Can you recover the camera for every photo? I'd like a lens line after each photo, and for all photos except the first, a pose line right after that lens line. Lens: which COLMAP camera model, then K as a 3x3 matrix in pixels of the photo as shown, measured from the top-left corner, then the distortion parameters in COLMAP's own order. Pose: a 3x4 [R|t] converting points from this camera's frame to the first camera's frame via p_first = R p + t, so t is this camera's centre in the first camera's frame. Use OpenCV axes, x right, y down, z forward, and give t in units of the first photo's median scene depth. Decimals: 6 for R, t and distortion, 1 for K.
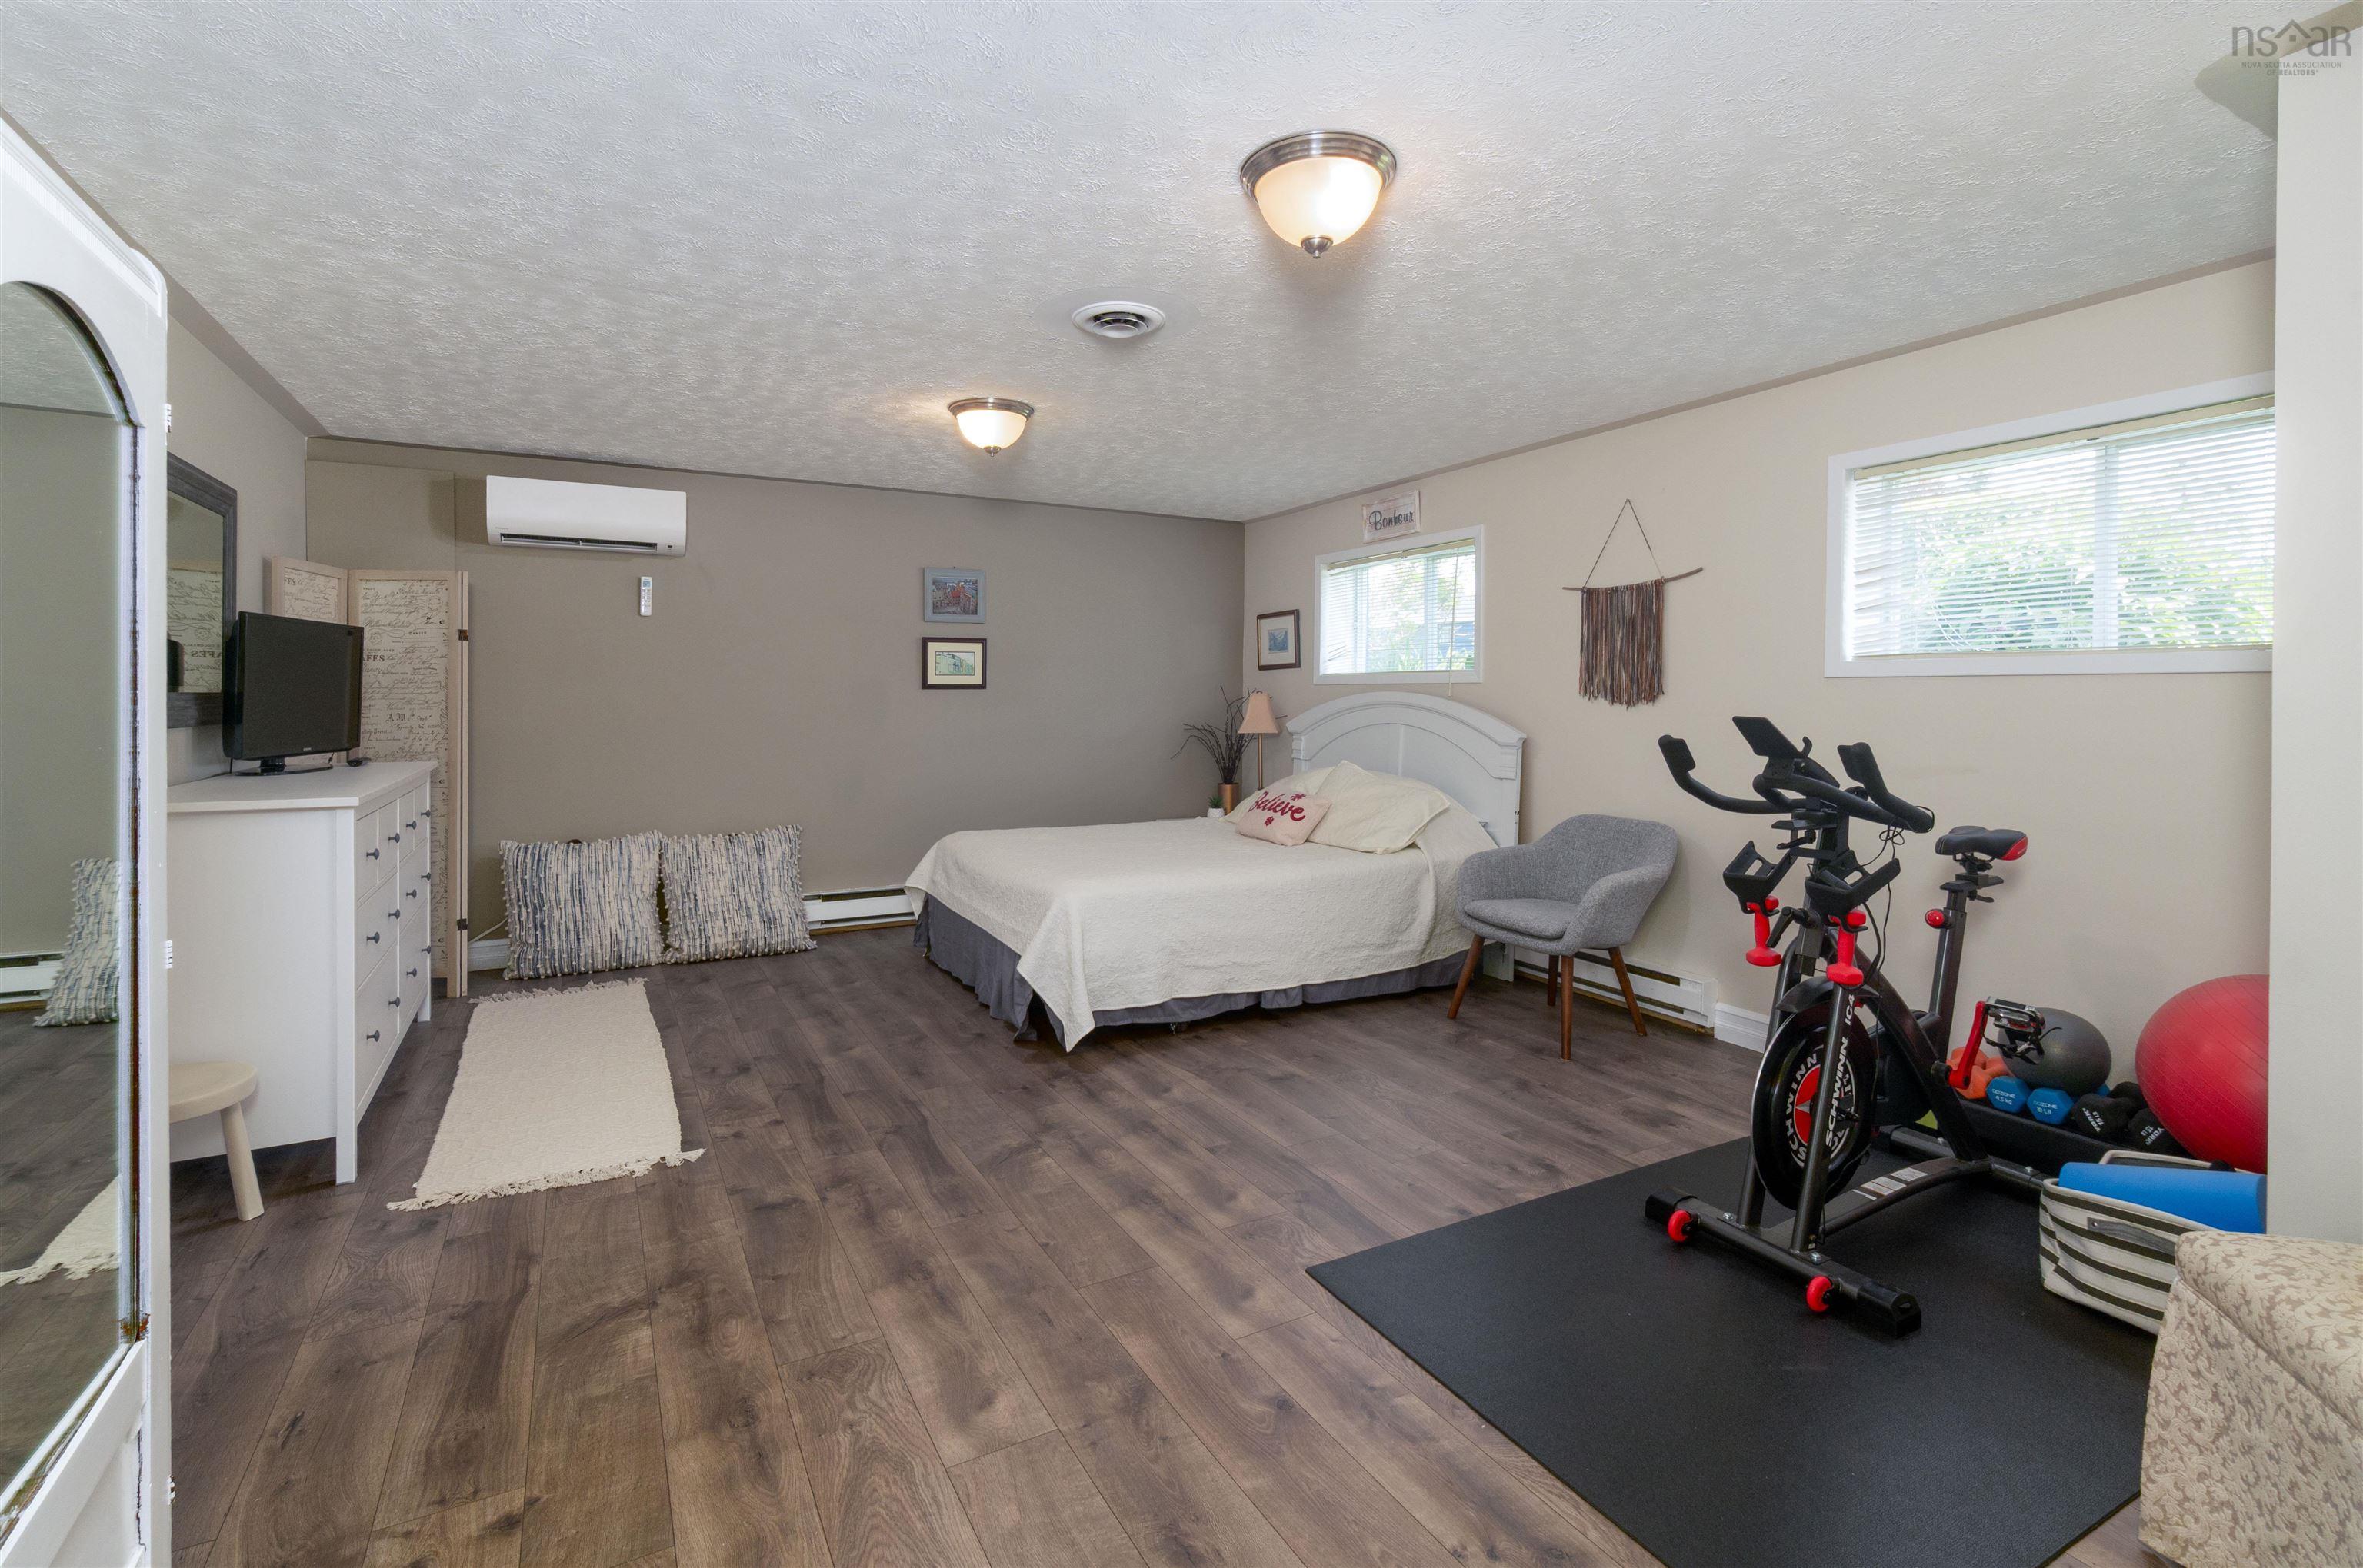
lens RADIAL K [[1078.9, 0, 1161.7], [0, 1078.9, 726.1], [0, 0, 1]] dist [0.009490, 0.000373]
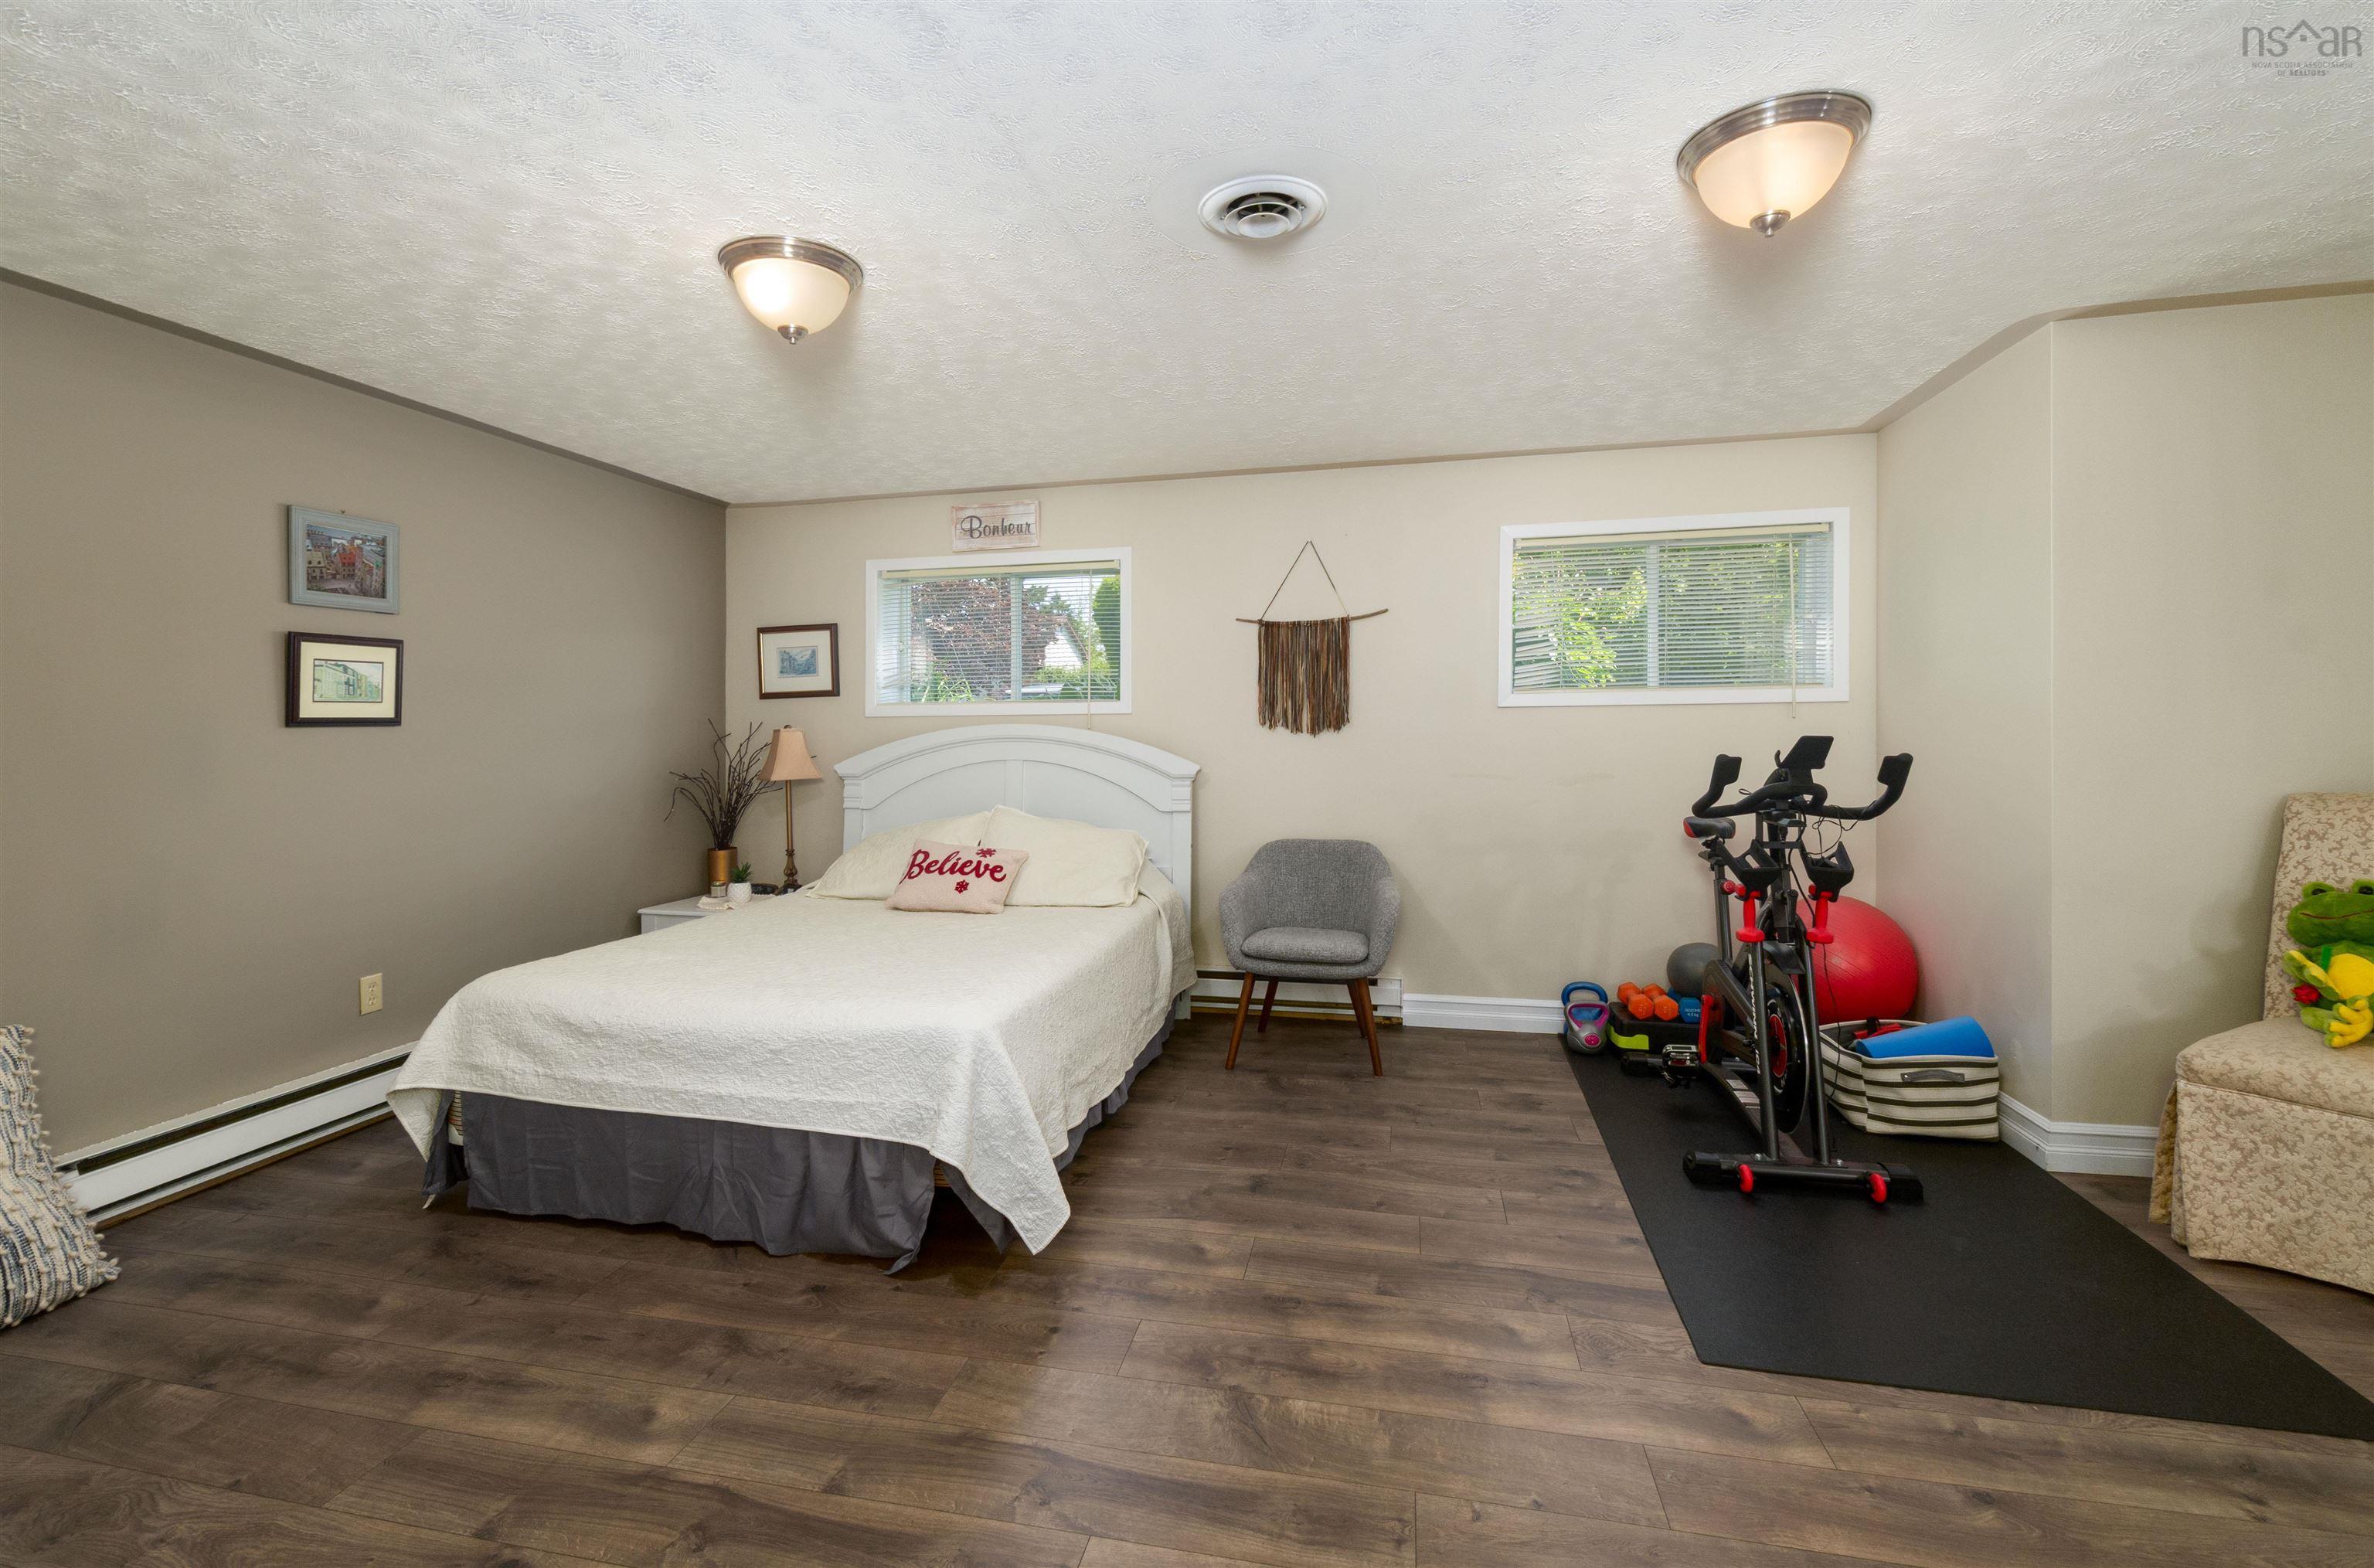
lens RADIAL K [[1064.7, 0, 1202.7], [0, 1064.7, 745.5], [0, 0, 1]] dist [0.001298, 0.001534]
pose [[0.650406, -0.024310, 0.759197, -0.454963], [0.035273, 0.999376, 0.001782, -0.013667], [-0.758767, 0.025621, 0.650858, 0.416891]]
